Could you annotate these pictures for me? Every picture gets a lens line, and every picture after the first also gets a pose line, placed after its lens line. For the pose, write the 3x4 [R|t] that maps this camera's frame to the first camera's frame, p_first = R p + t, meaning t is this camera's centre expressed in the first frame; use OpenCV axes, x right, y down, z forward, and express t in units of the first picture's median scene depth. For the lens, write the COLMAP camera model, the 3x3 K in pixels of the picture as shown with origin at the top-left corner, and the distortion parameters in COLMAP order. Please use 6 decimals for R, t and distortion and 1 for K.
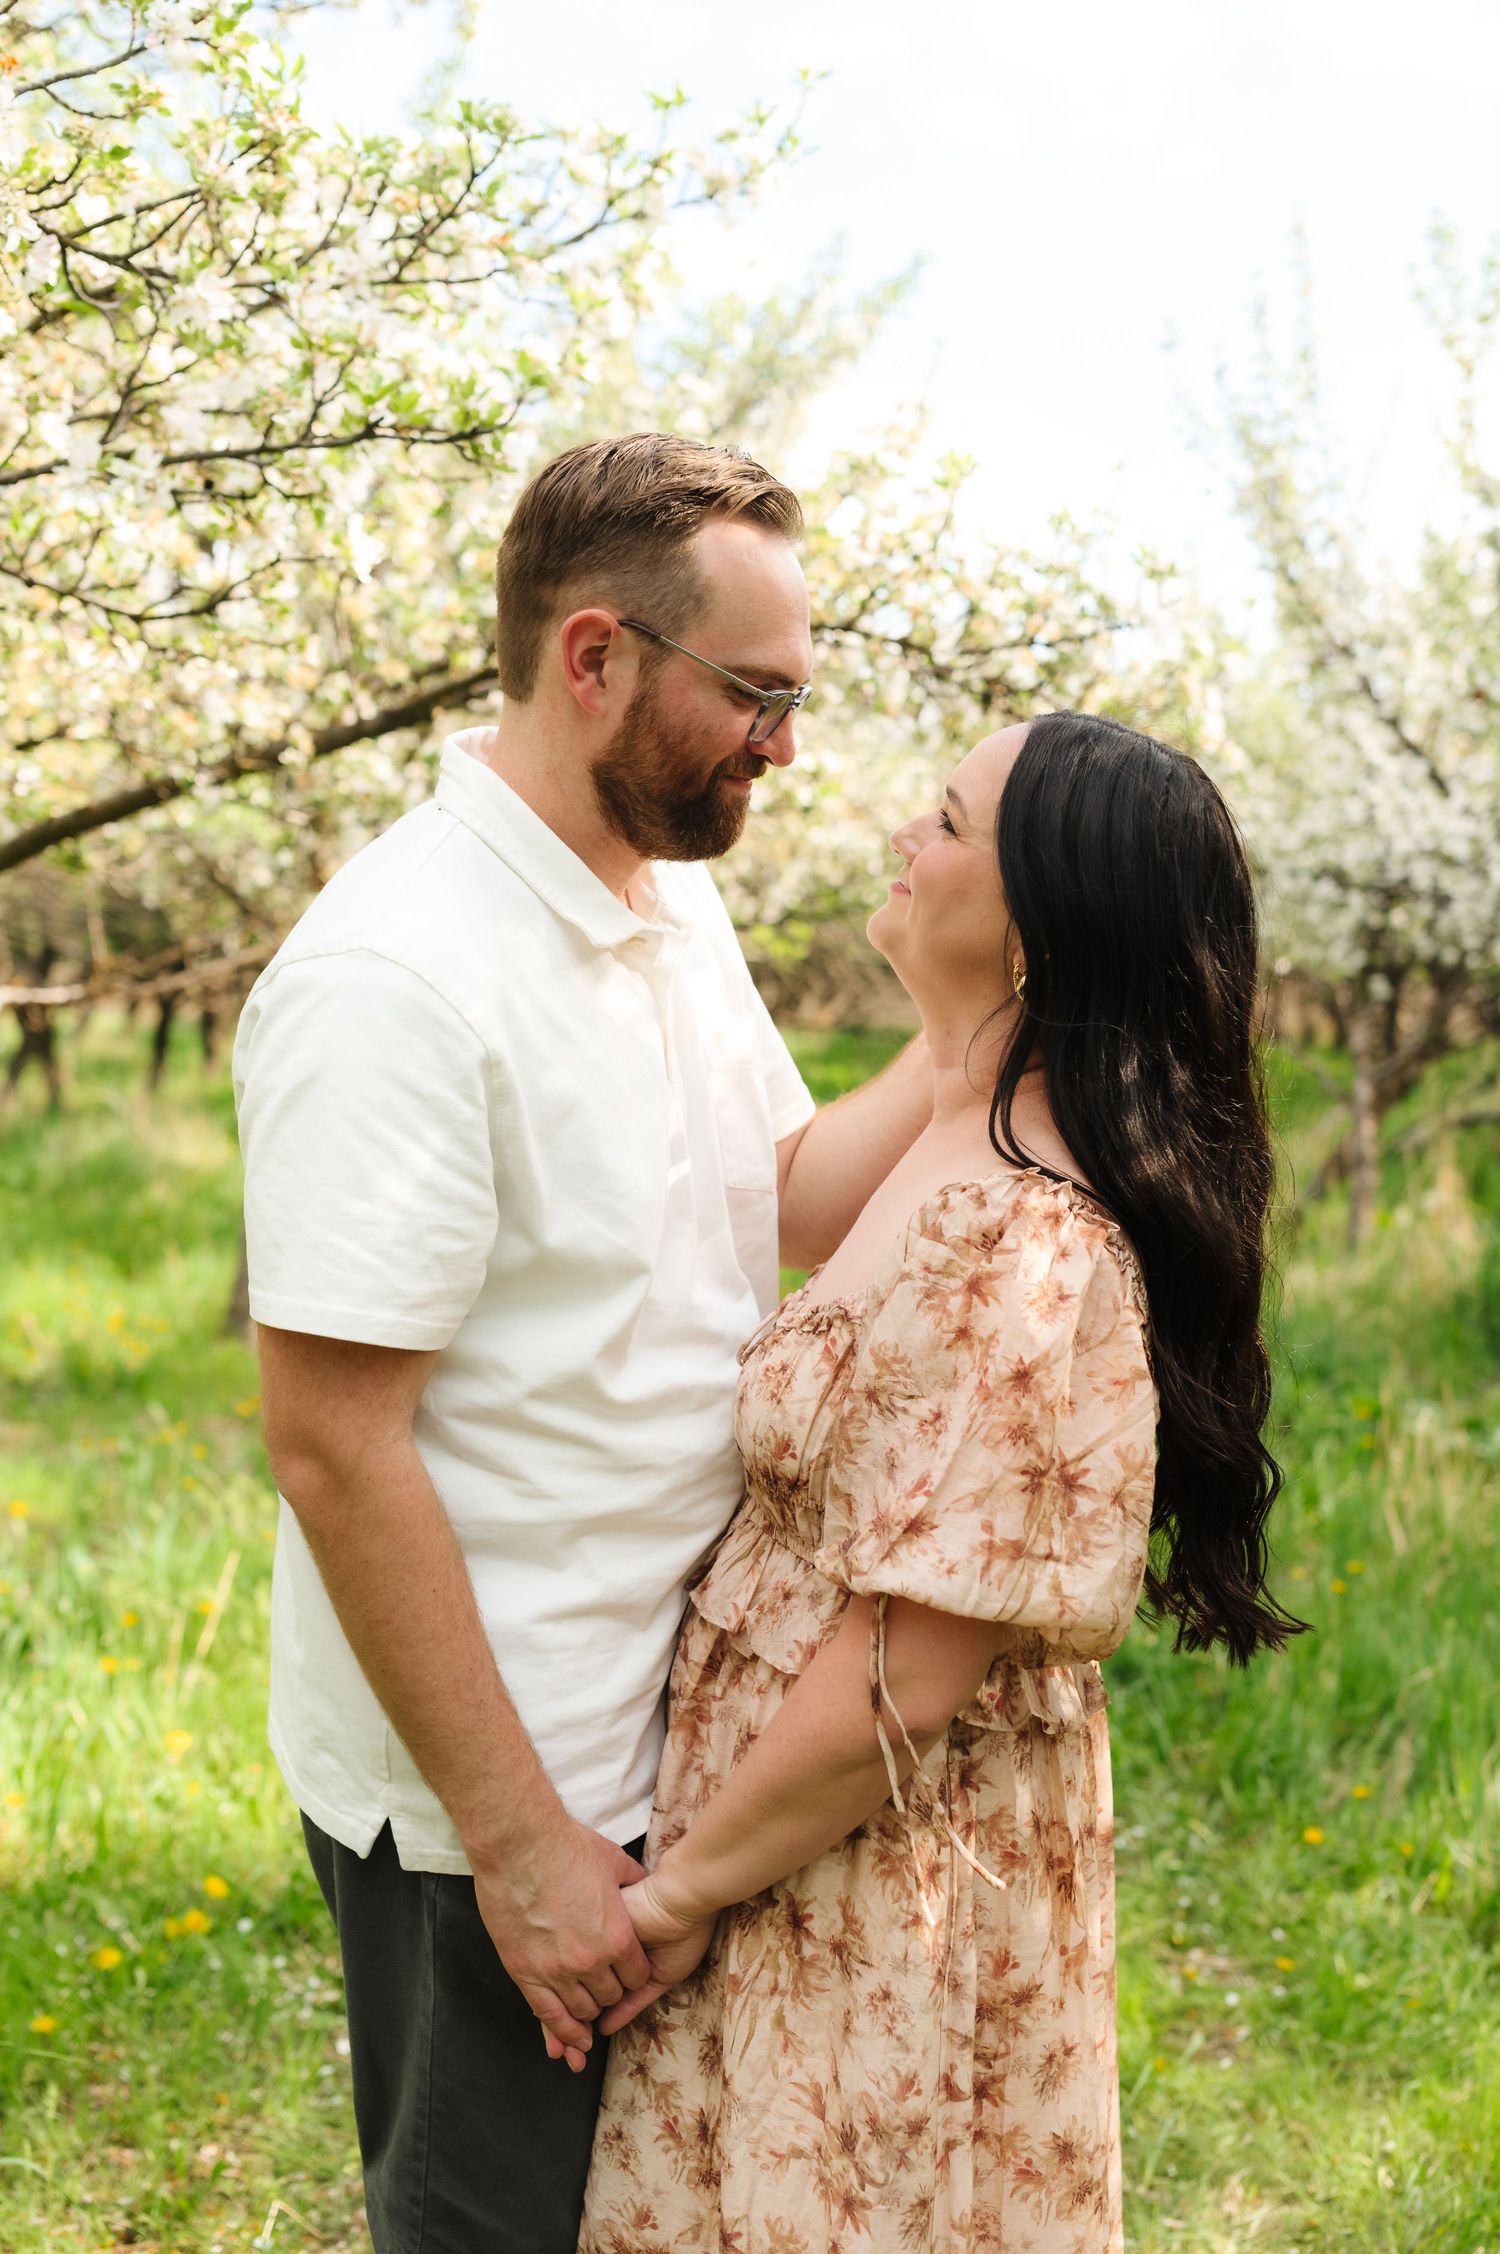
lens RADIAL K [[2319.9, 0, 750.0], [0, 2319.9, 1127.0], [0, 0, 1]] dist [-0.010151, -0.011079]
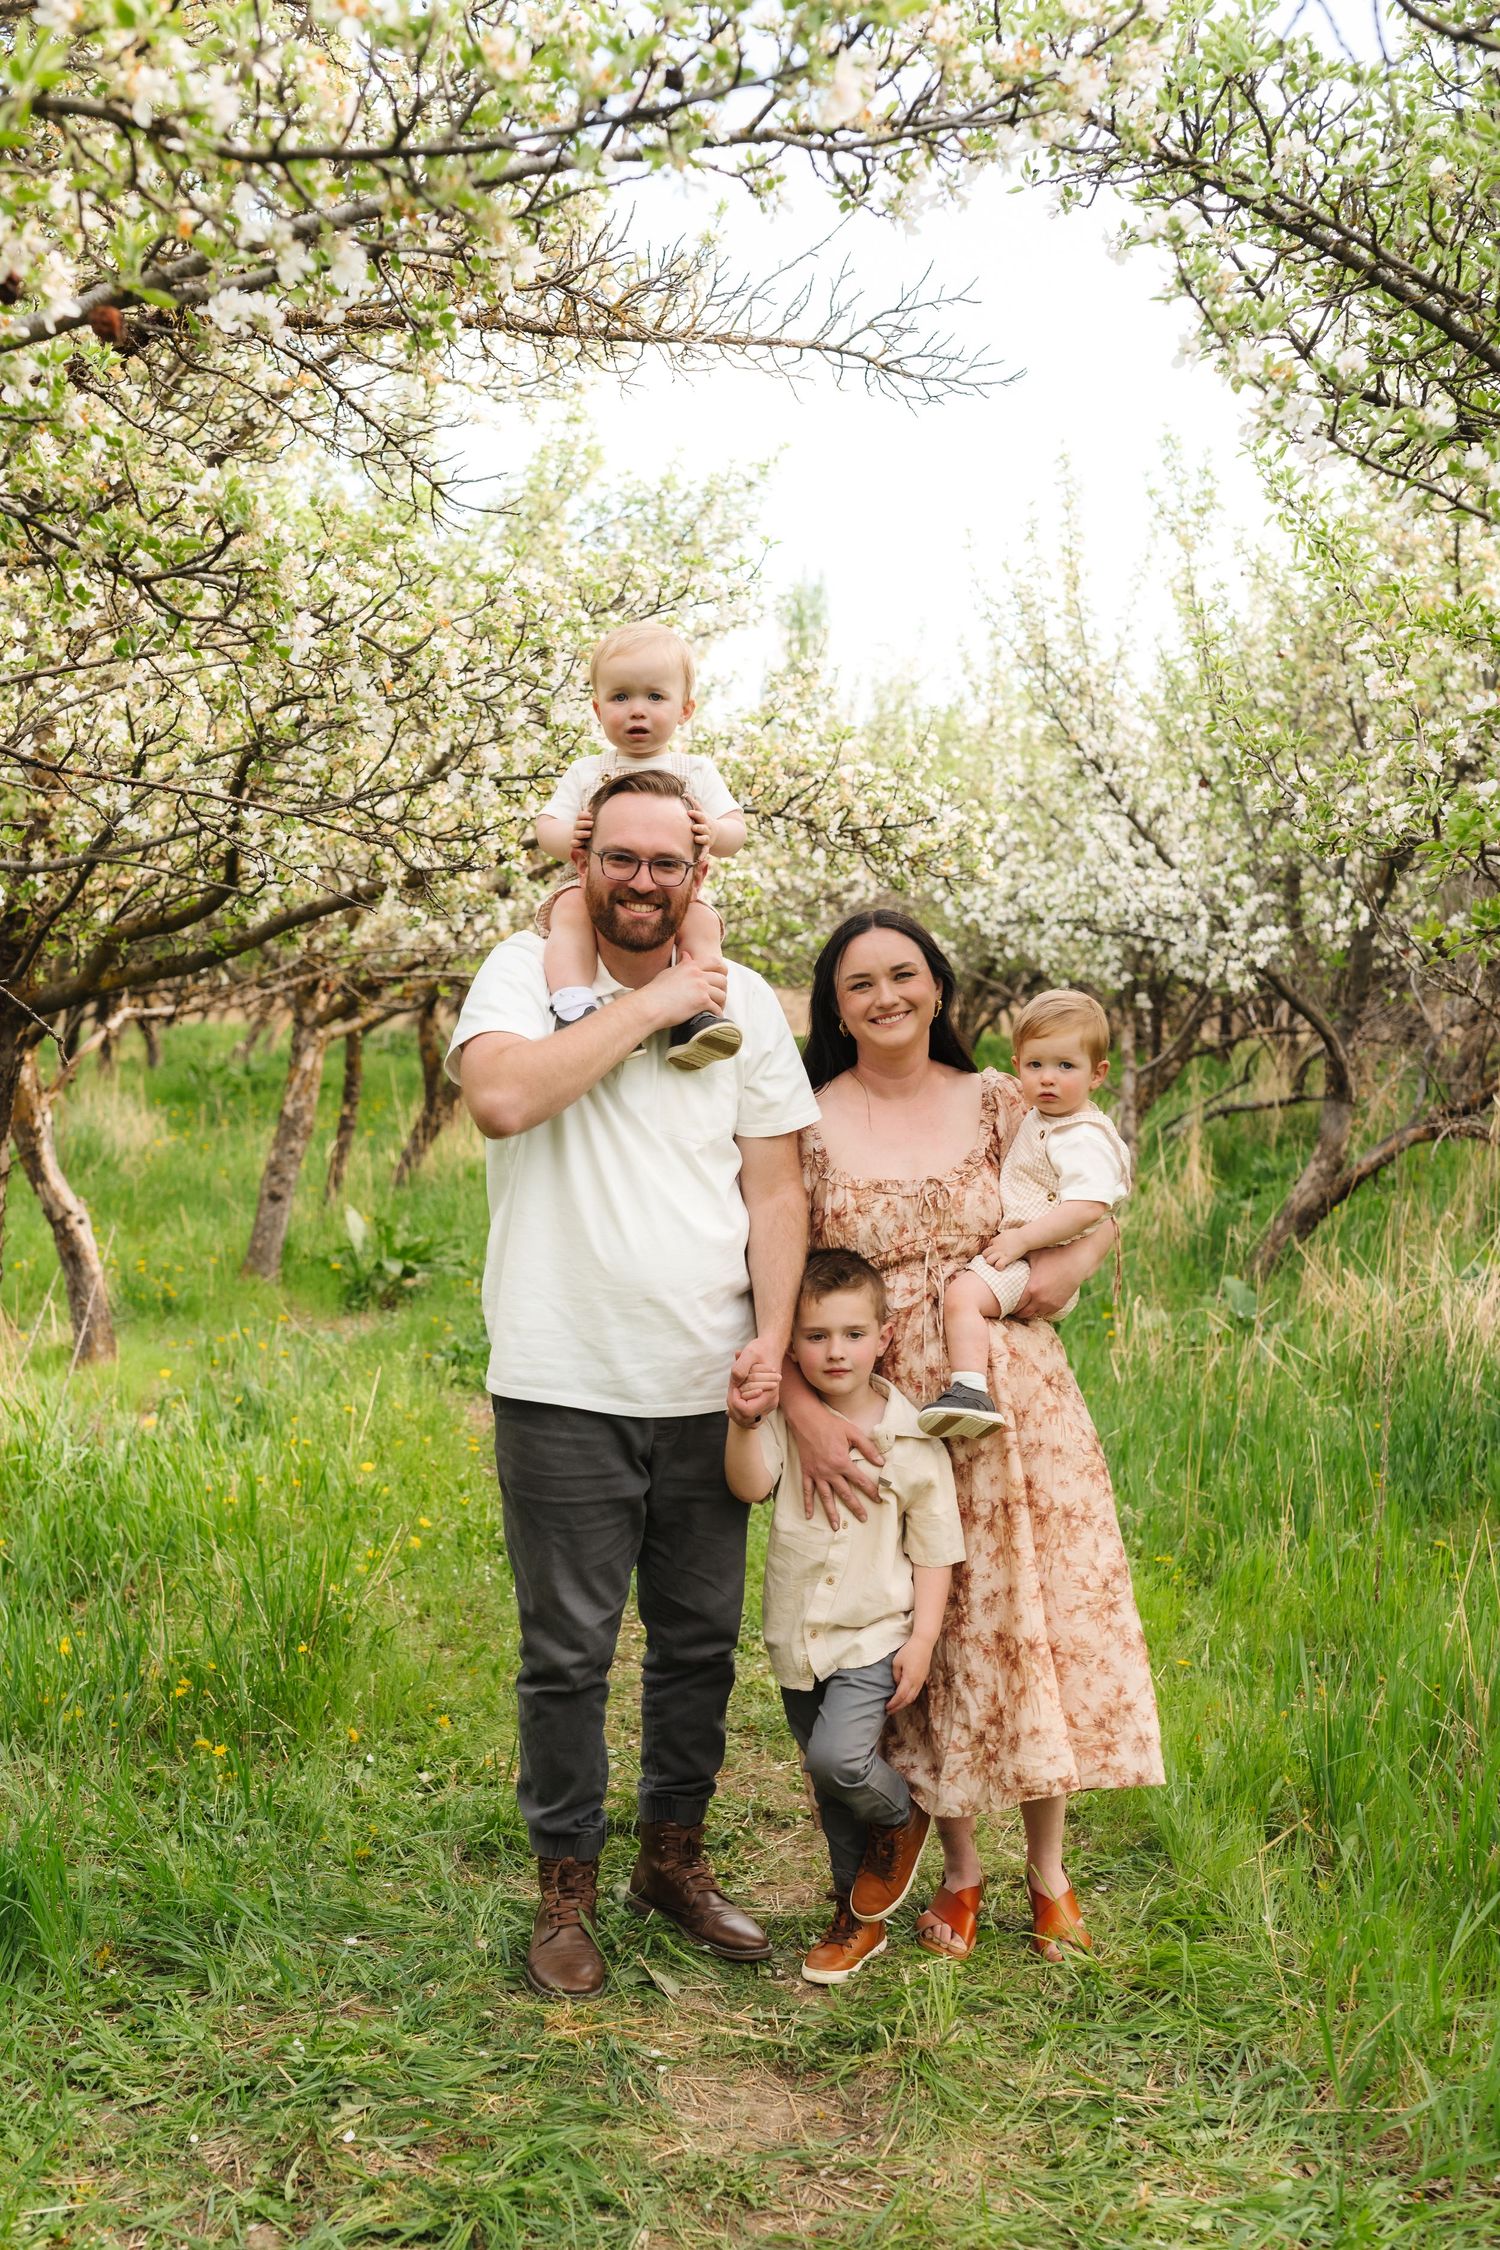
lens RADIAL K [[2272.5, 0, 727.5], [0, 2272.5, 1186.8], [0, 0, 1]] dist [-0.007348, -0.018584]
pose [[0.997757, -0.004181, 0.066807, -0.115644], [0.002376, 0.999631, 0.027068, 0.020950], [-0.066896, -0.026848, 0.997399, -0.744058]]
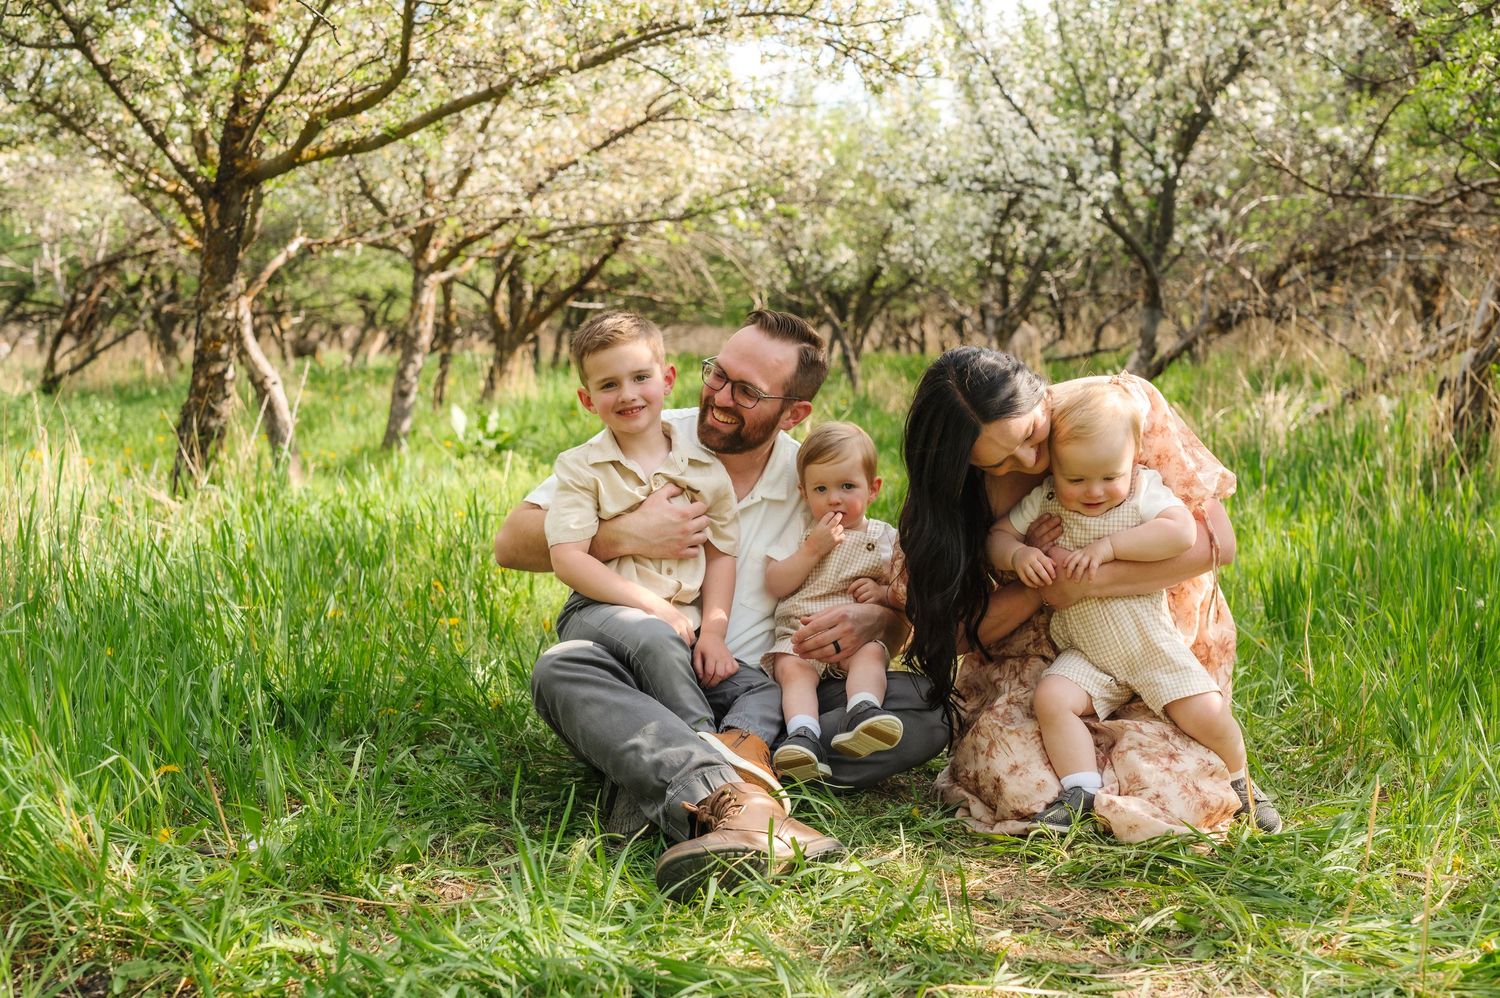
lens RADIAL K [[1556.7, 0, 740.4], [0, 1556.7, 480.9], [0, 0, 1]] dist [-0.012547, -0.022288]
pose [[0.993960, -0.027756, 0.106179, -0.212787], [0.024193, 0.999105, 0.034704, 0.217399], [-0.107047, -0.031925, 0.993741, -0.637554]]
